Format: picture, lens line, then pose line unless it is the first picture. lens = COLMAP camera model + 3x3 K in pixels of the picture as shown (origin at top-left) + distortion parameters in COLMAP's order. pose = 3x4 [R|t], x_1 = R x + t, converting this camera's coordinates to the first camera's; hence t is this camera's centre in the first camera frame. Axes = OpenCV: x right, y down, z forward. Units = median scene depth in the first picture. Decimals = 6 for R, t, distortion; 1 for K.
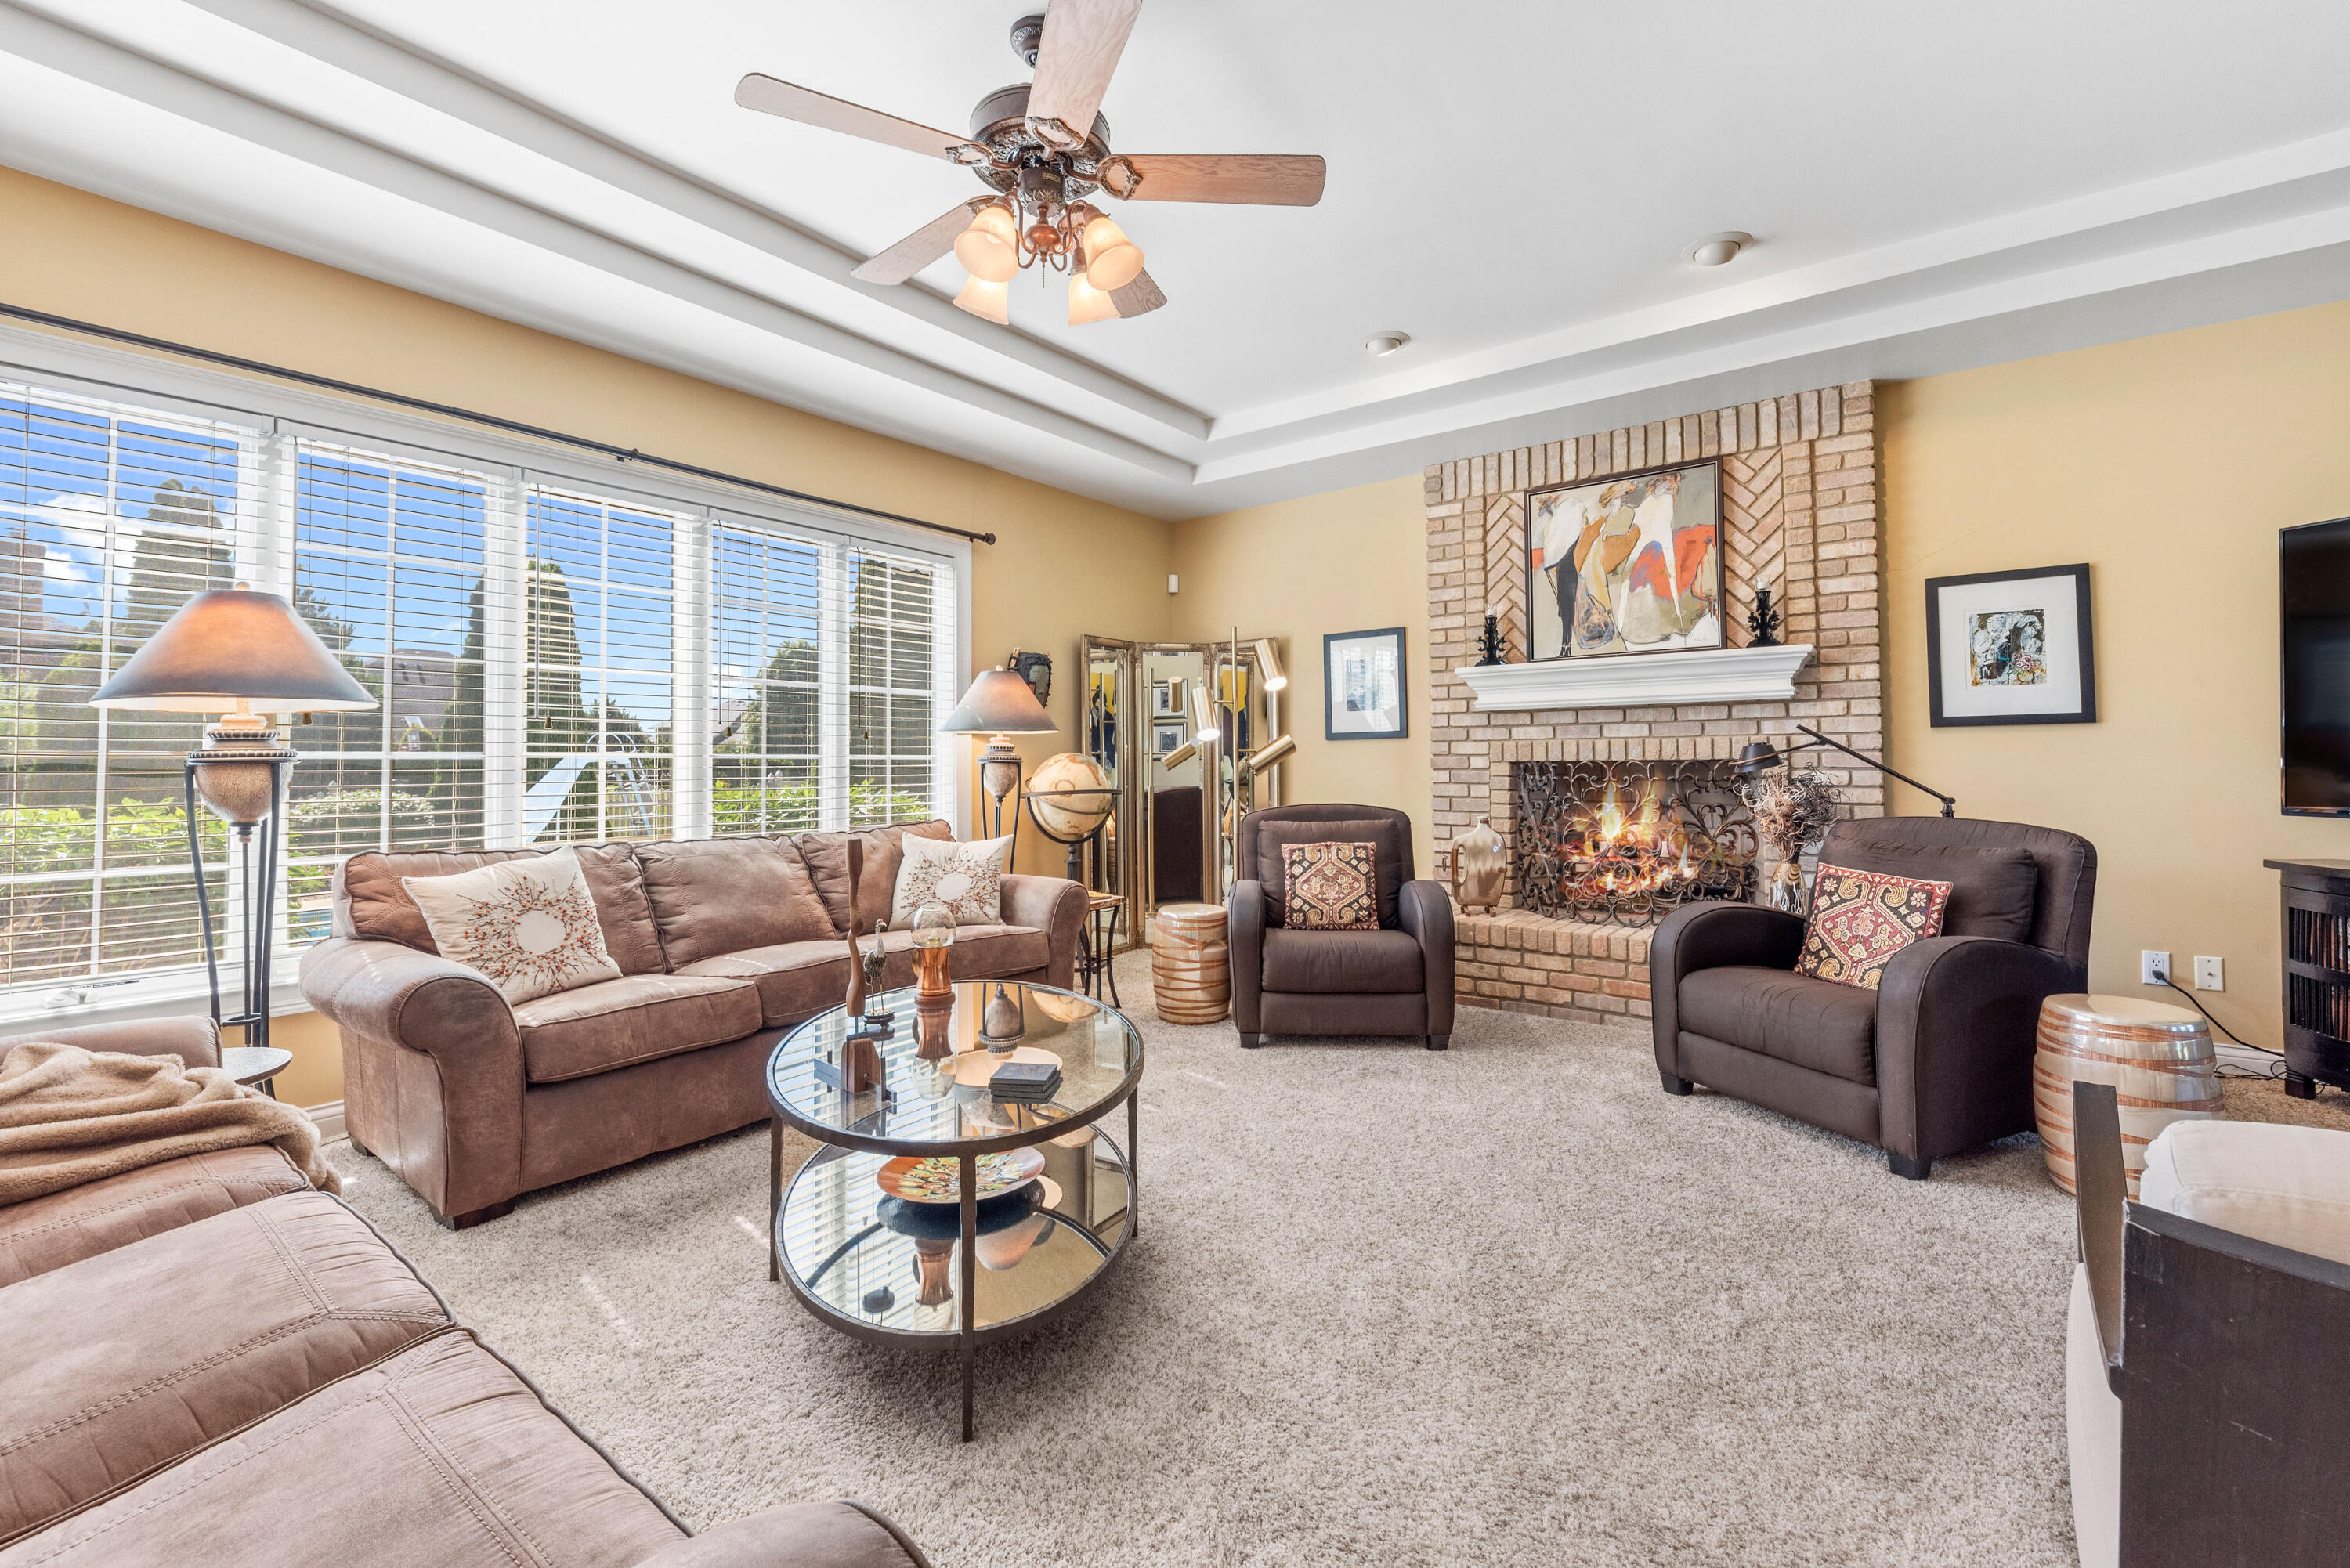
lens RADIAL K [[1003.2, 0, 1174.3], [0, 1003.2, 734.9], [0, 0, 1]] dist [0.010111, -0.000040]
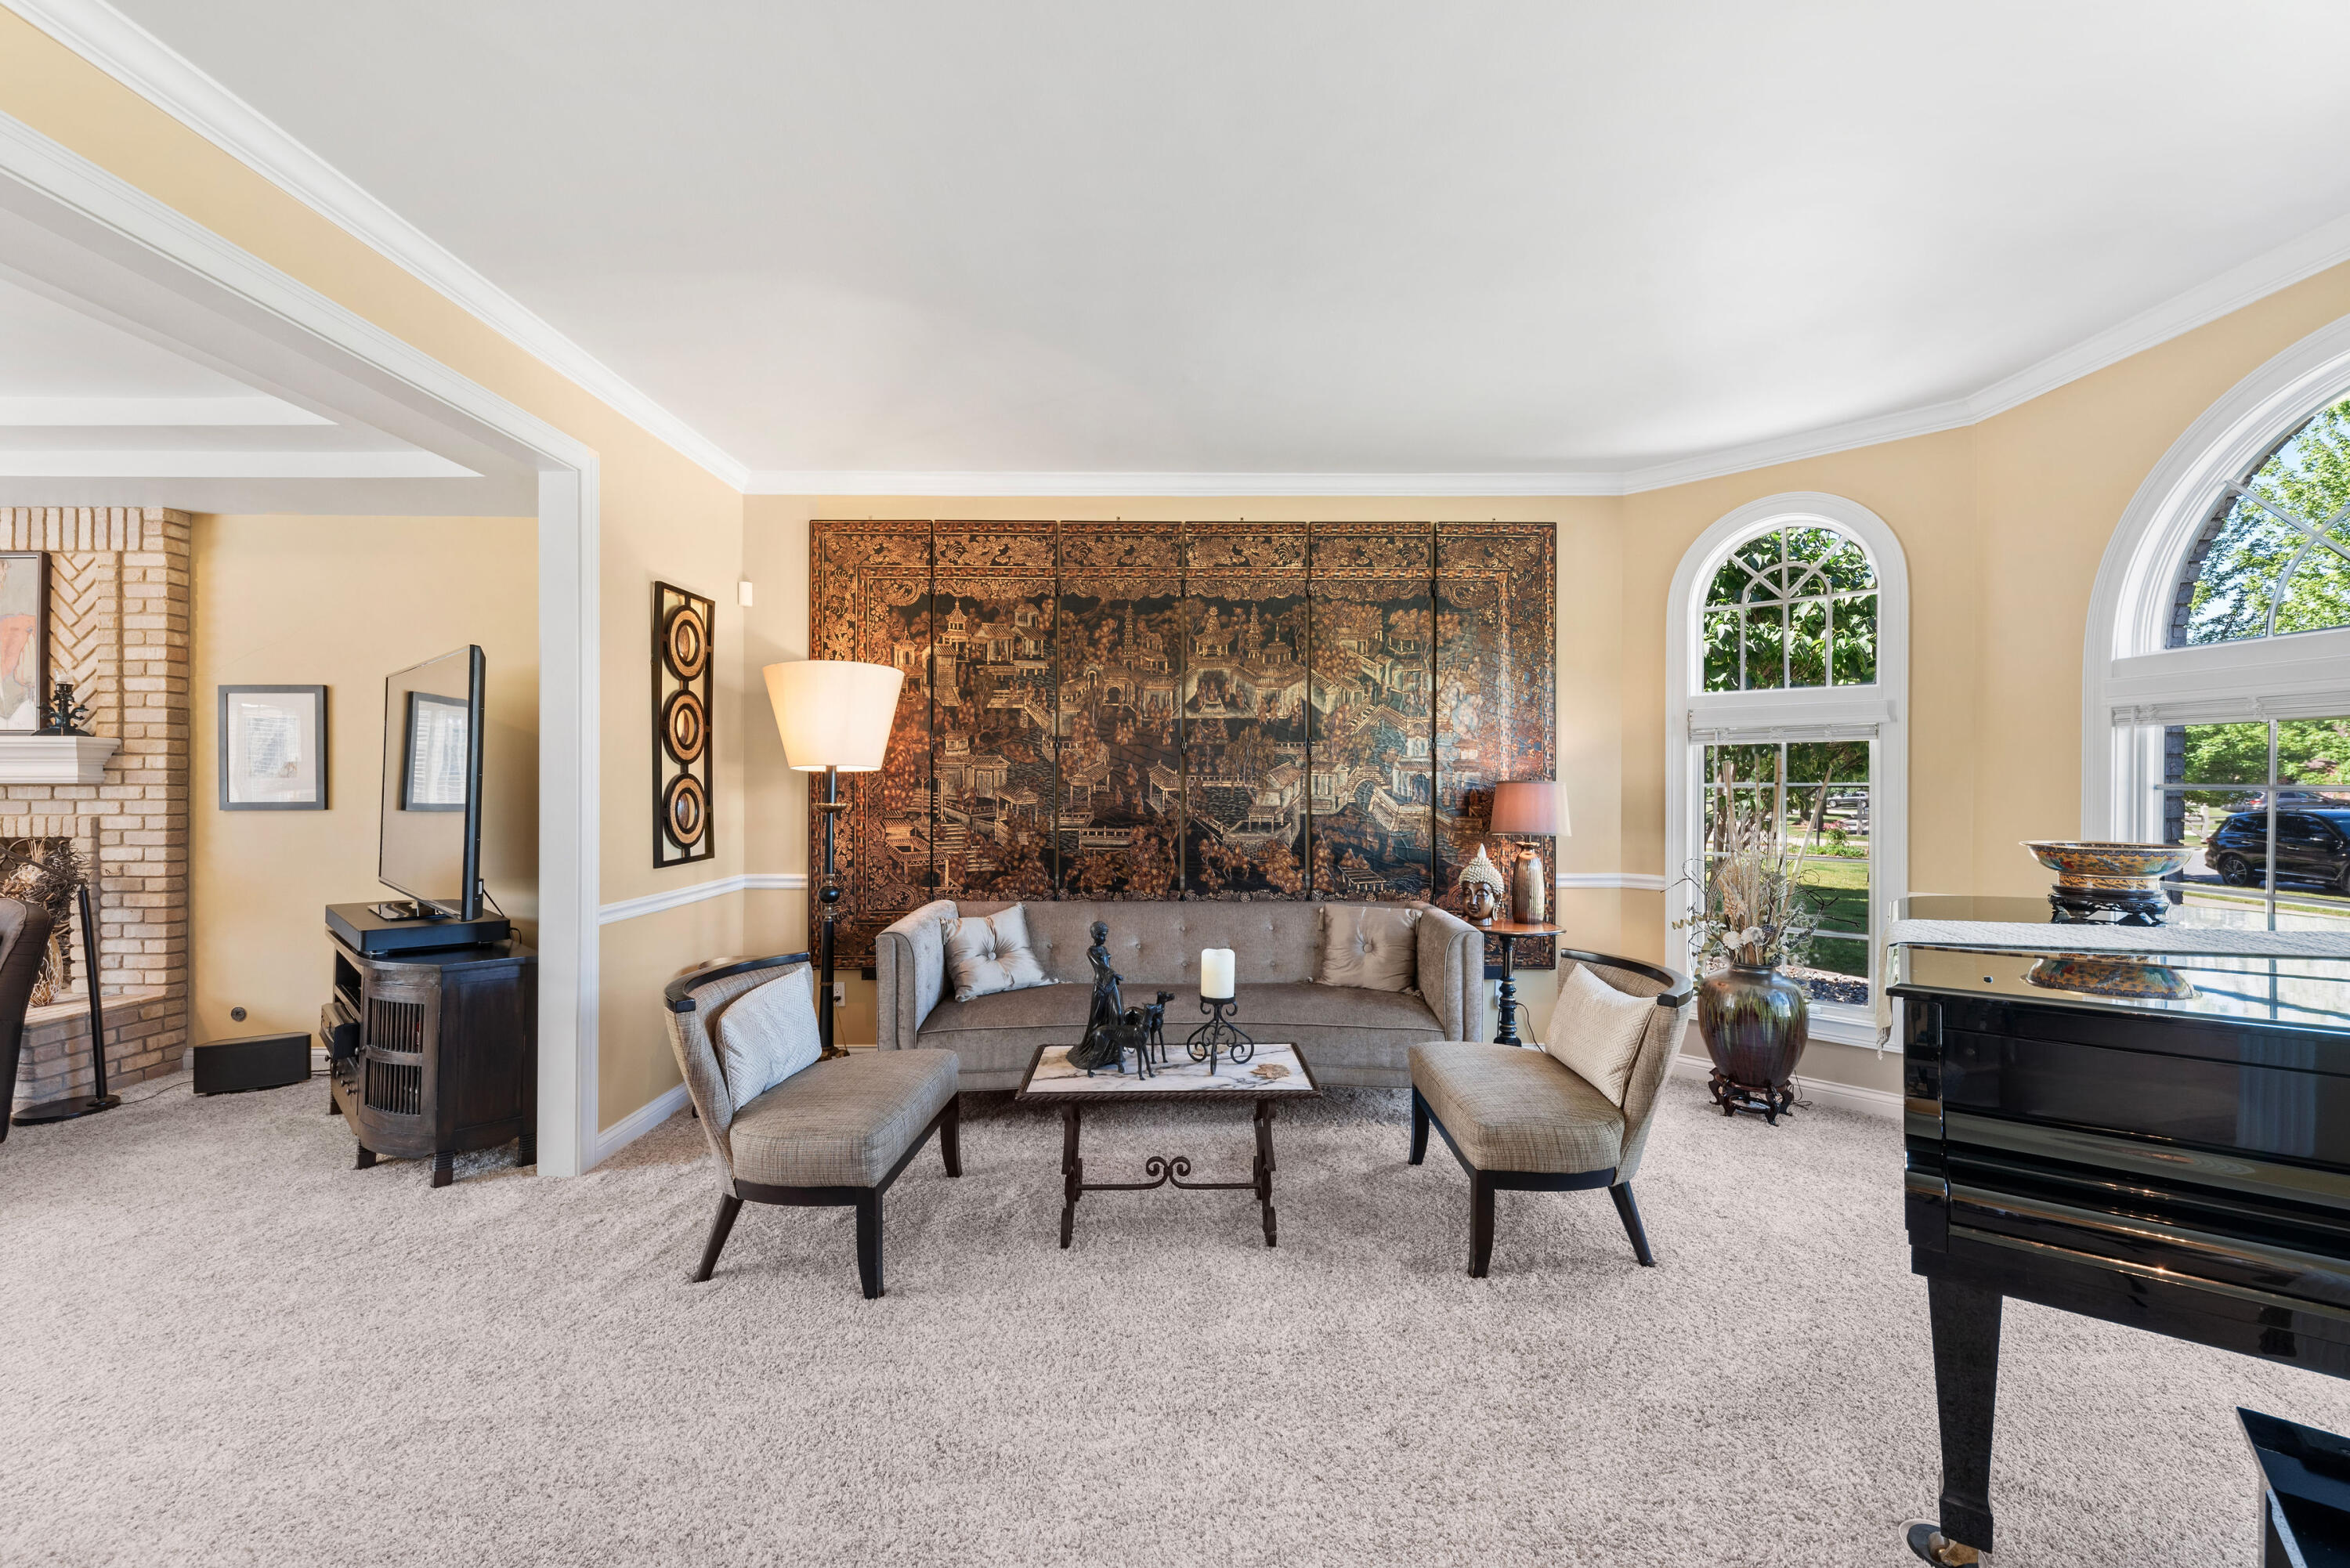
lens RADIAL K [[931.9, 0, 1188.1], [0, 931.9, 784.6], [0, 0, 1]] dist [0.002099, 0.000317]
pose [[0.789203, 0.005797, 0.614105, 0.903532], [-0.025479, 0.999404, 0.023310, -0.086289], [-0.613603, -0.034043, 0.788880, -0.533686]]
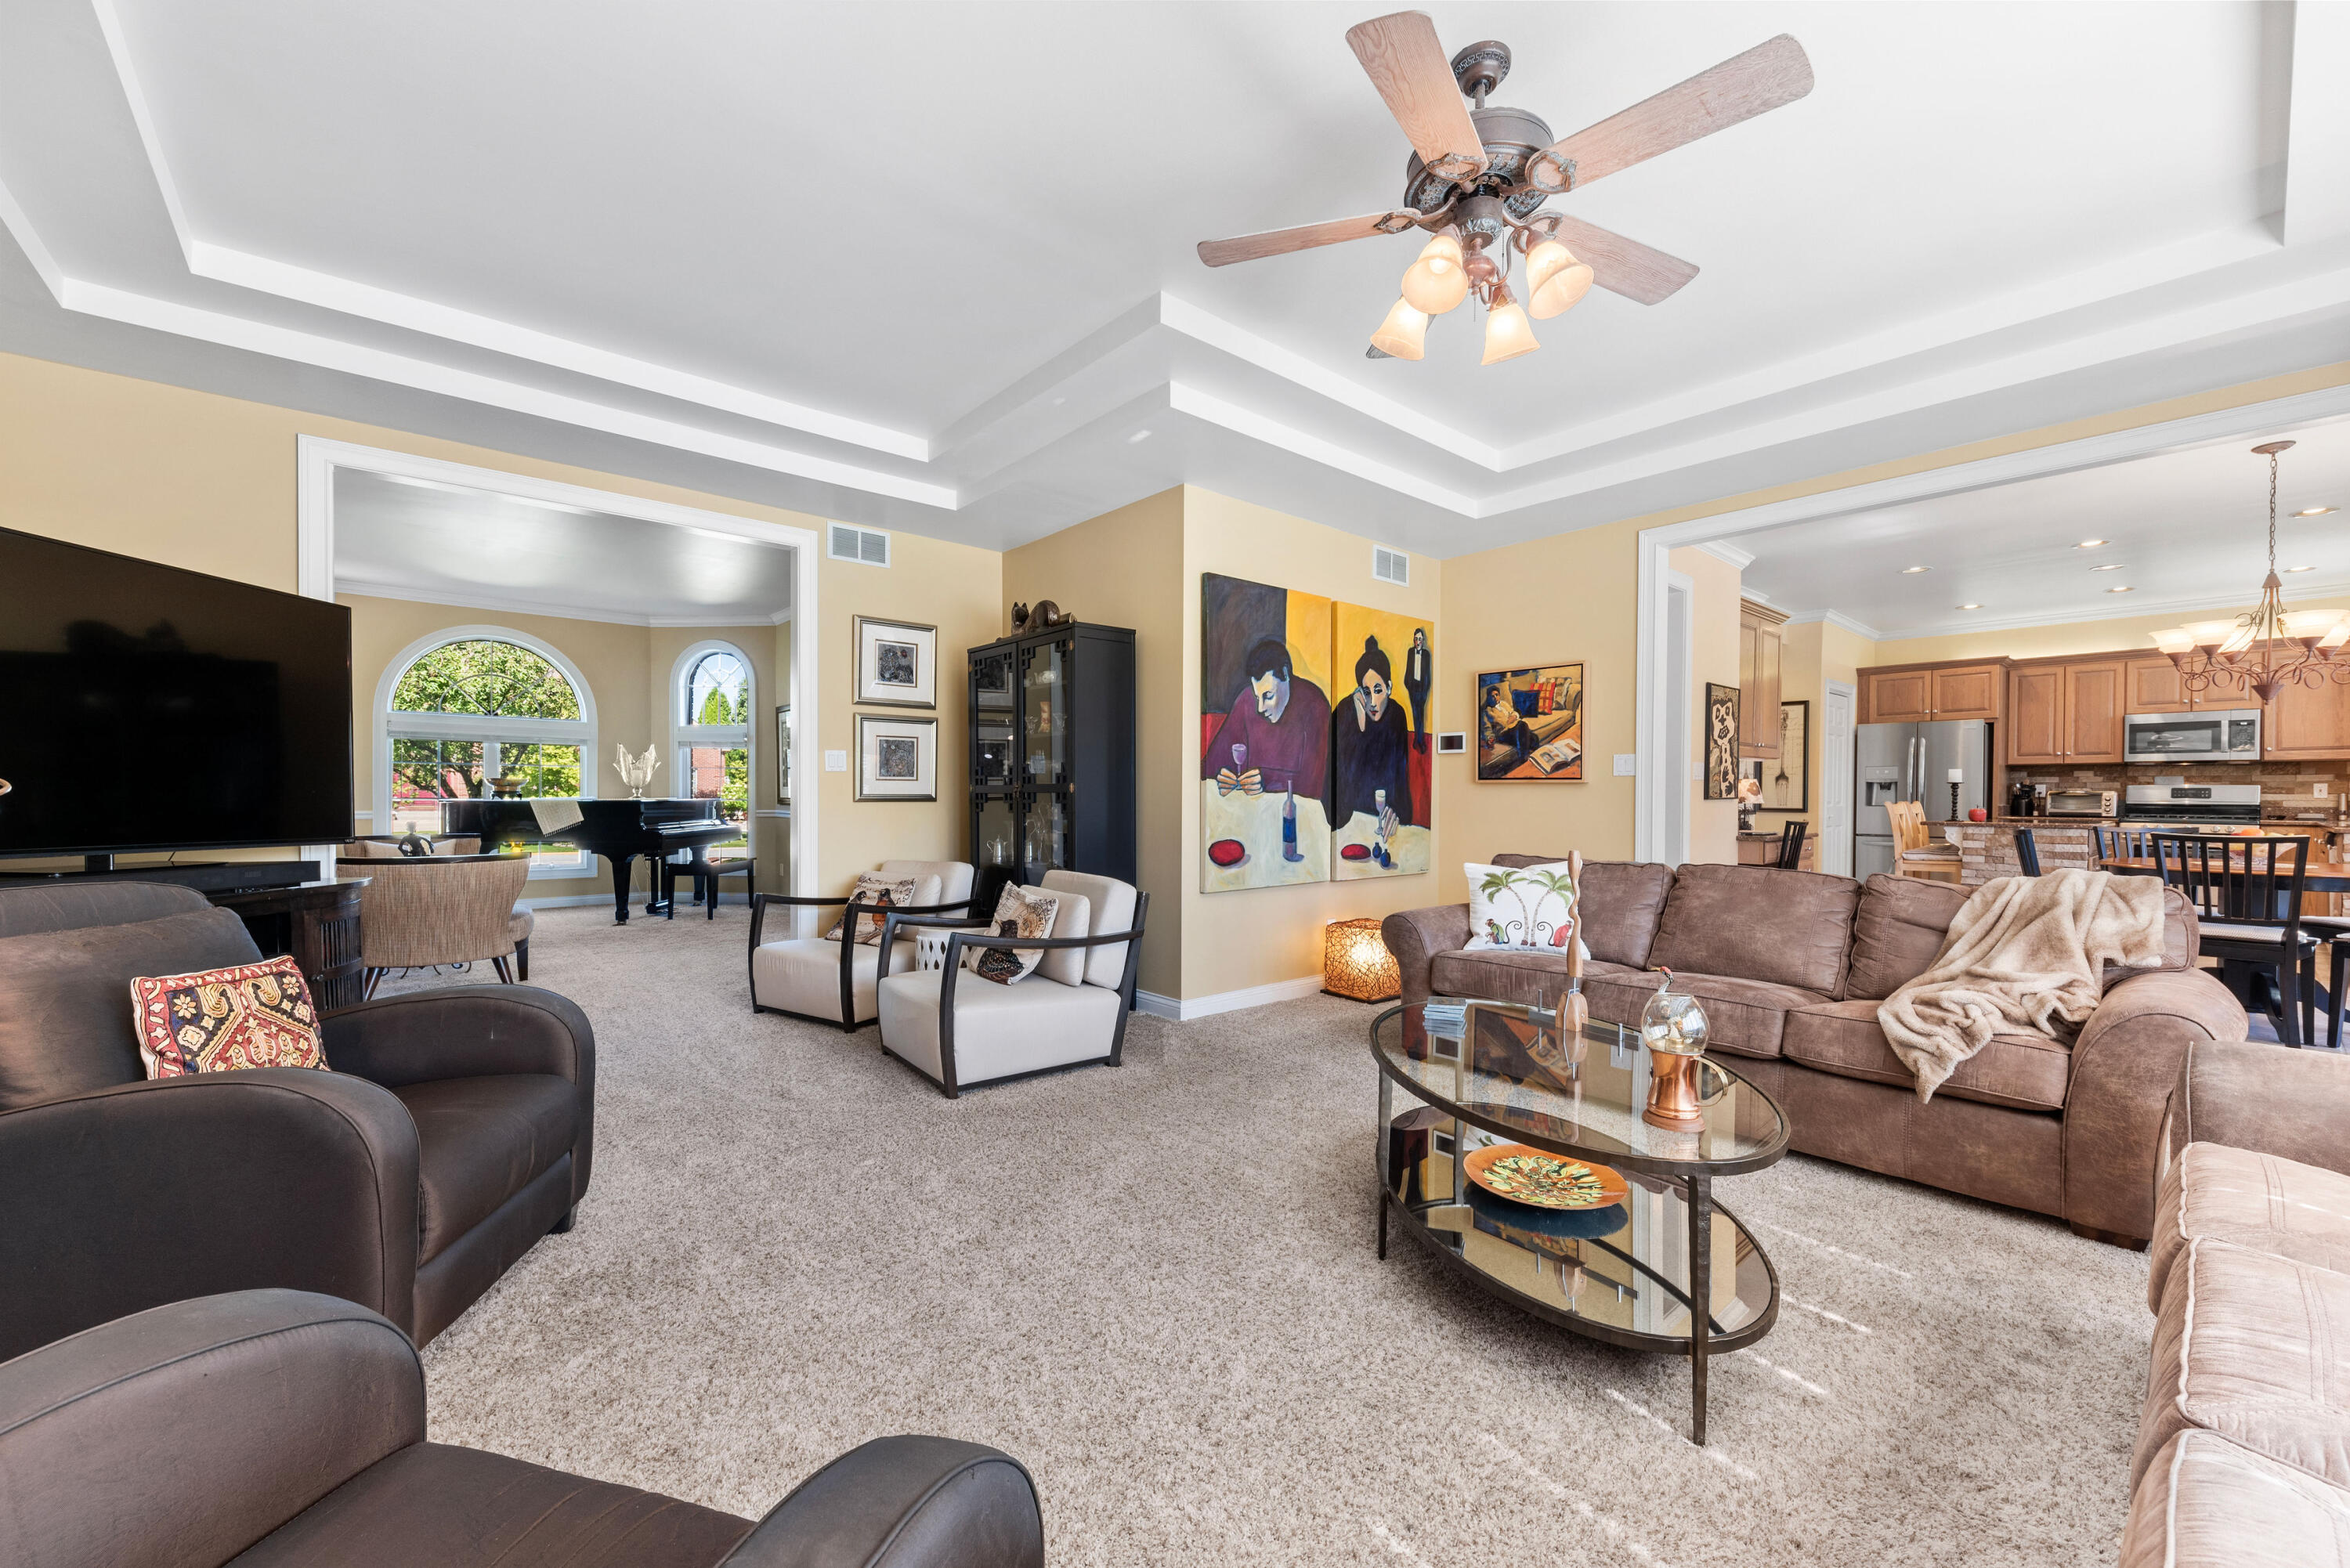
lens RADIAL K [[921.2, 0, 1182.5], [0, 921.2, 793.6], [0, 0, 1]] dist [0.016472, -0.007841]
pose [[-0.978552, 0.002615, 0.205986, -0.012269], [-0.004591, 0.999394, -0.034497, 0.032956], [-0.205951, -0.034703, -0.977947, 1.067920]]
